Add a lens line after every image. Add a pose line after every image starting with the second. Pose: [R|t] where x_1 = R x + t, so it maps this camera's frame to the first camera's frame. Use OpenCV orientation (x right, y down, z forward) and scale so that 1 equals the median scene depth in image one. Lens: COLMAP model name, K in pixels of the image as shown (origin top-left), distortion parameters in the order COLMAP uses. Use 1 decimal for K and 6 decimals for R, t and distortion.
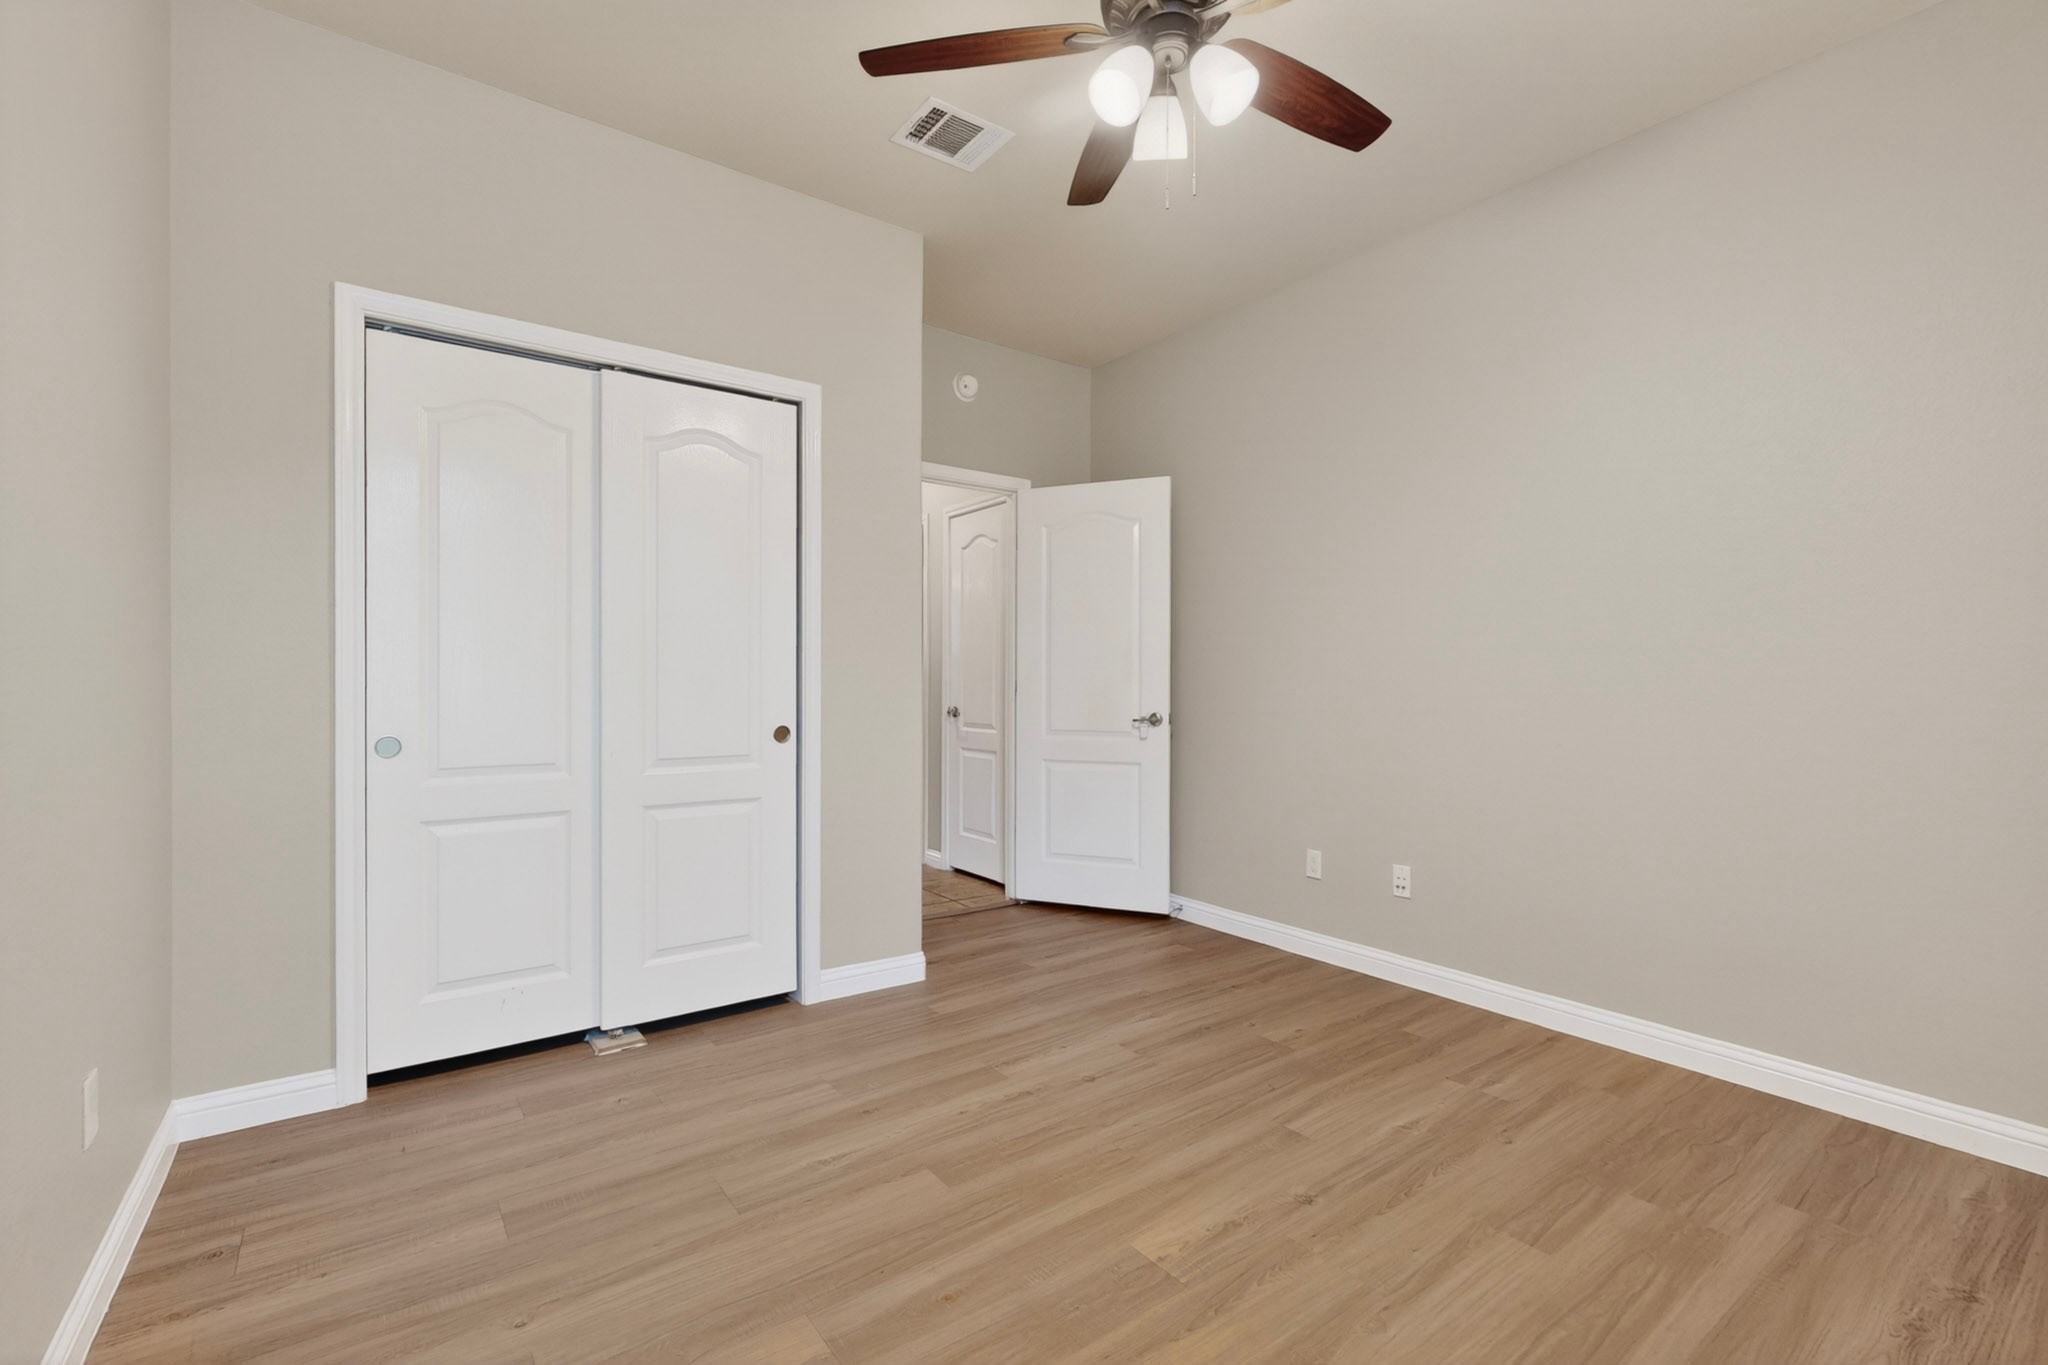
lens RADIAL K [[889.6, 0, 1011.3], [0, 889.6, 680.5], [0, 0, 1]] dist [-0.008101, -0.000301]
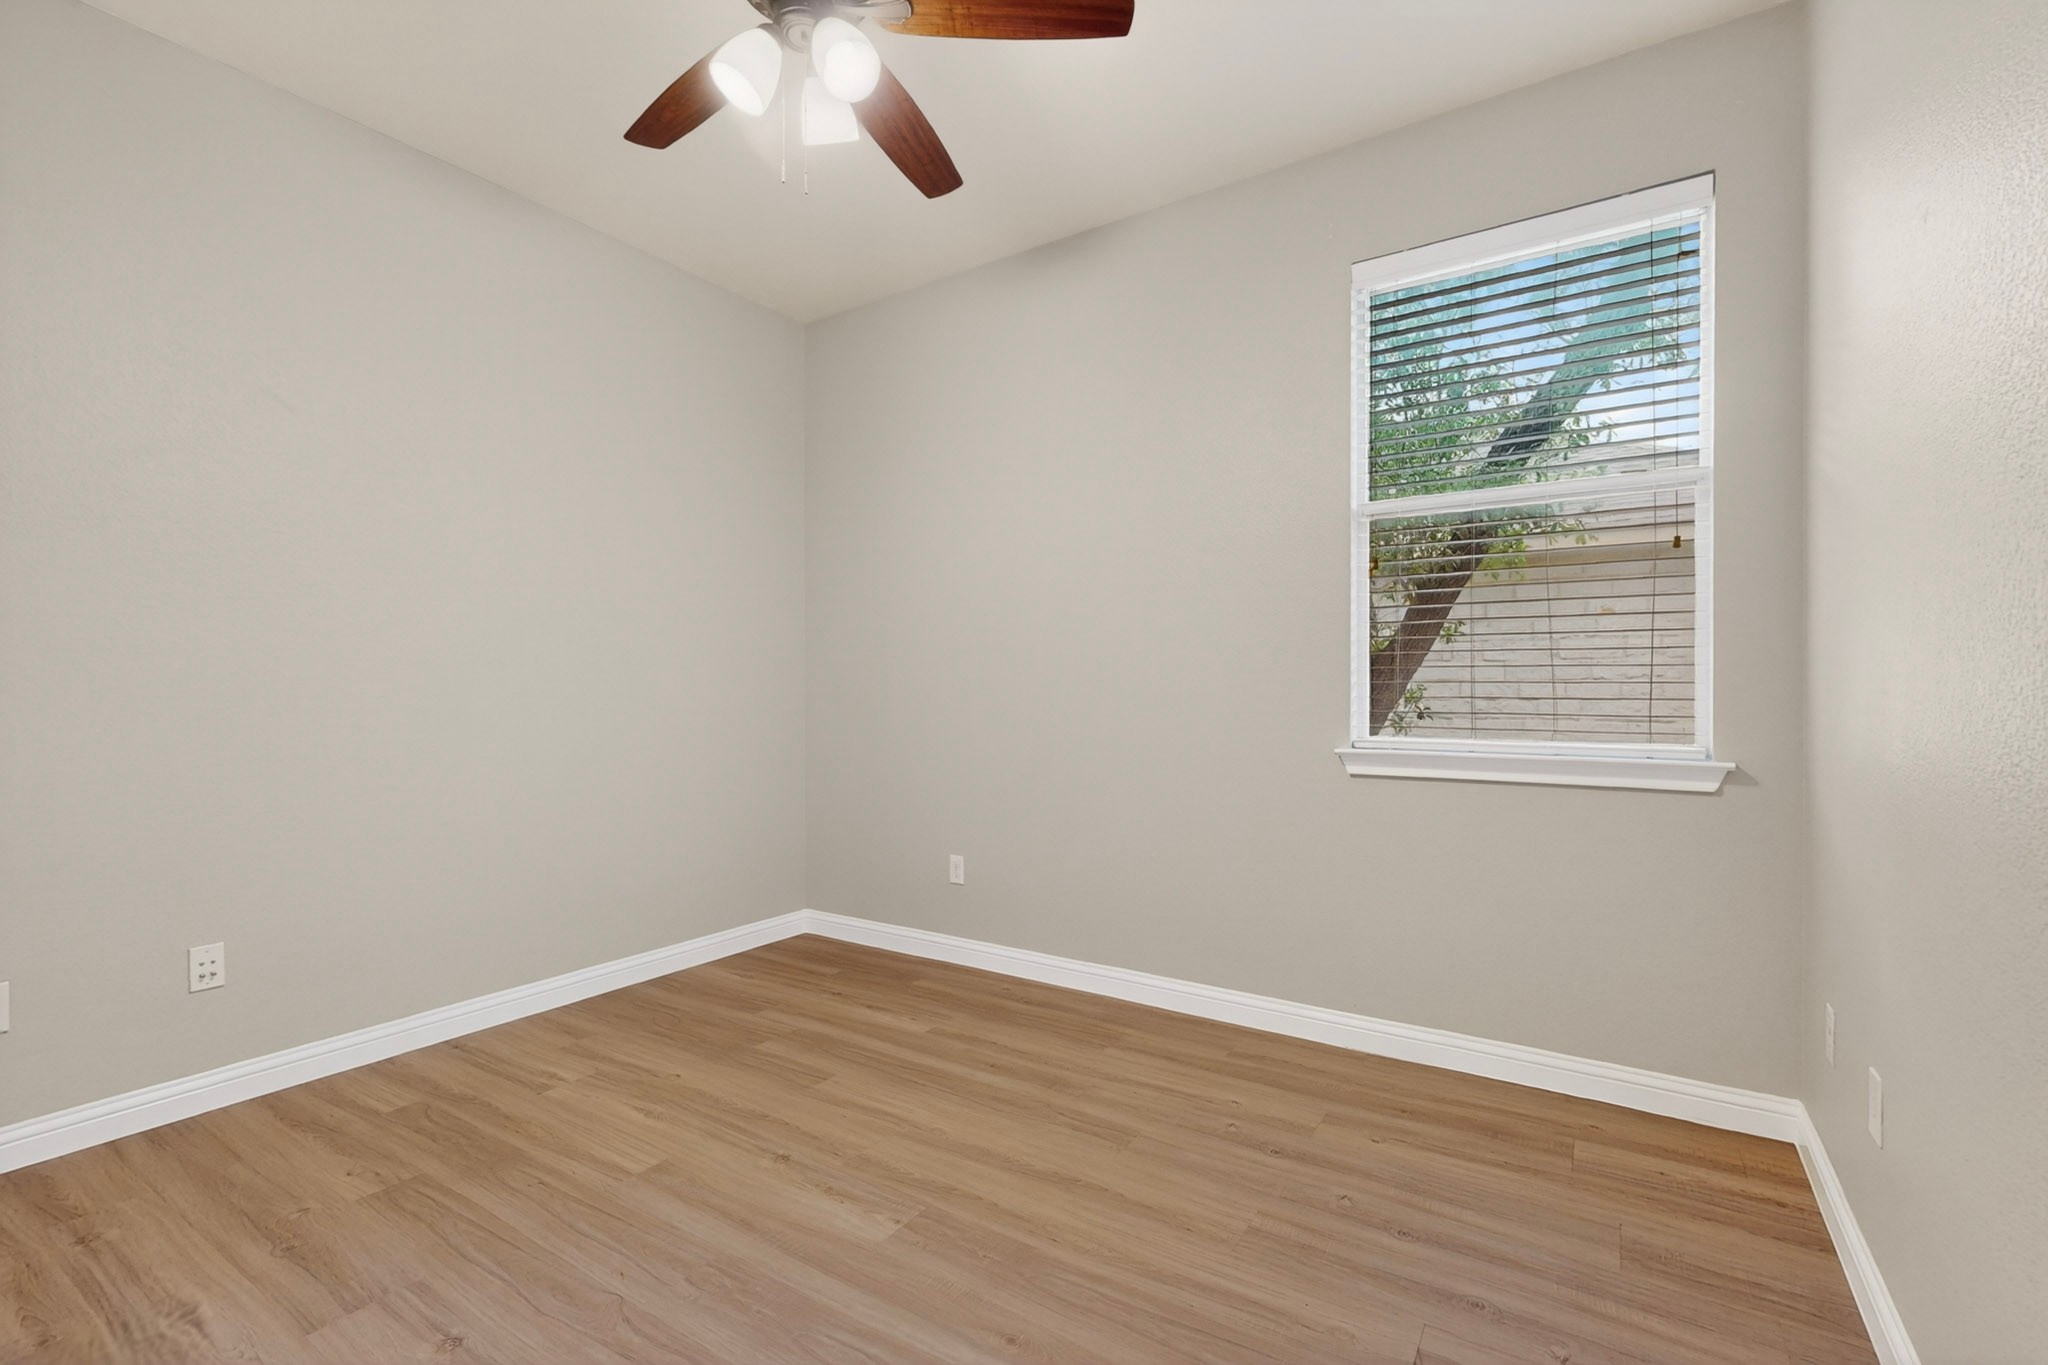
lens RADIAL K [[889.6, 0, 1012.3], [0, 889.6, 690.0], [0, 0, 1]] dist [-0.008101, -0.000301]
pose [[-0.362305, 0.000976, 0.932059, -0.598148], [-0.003477, 0.999991, -0.002398, 0.001977], [-0.932053, -0.004109, -0.362298, 0.845208]]
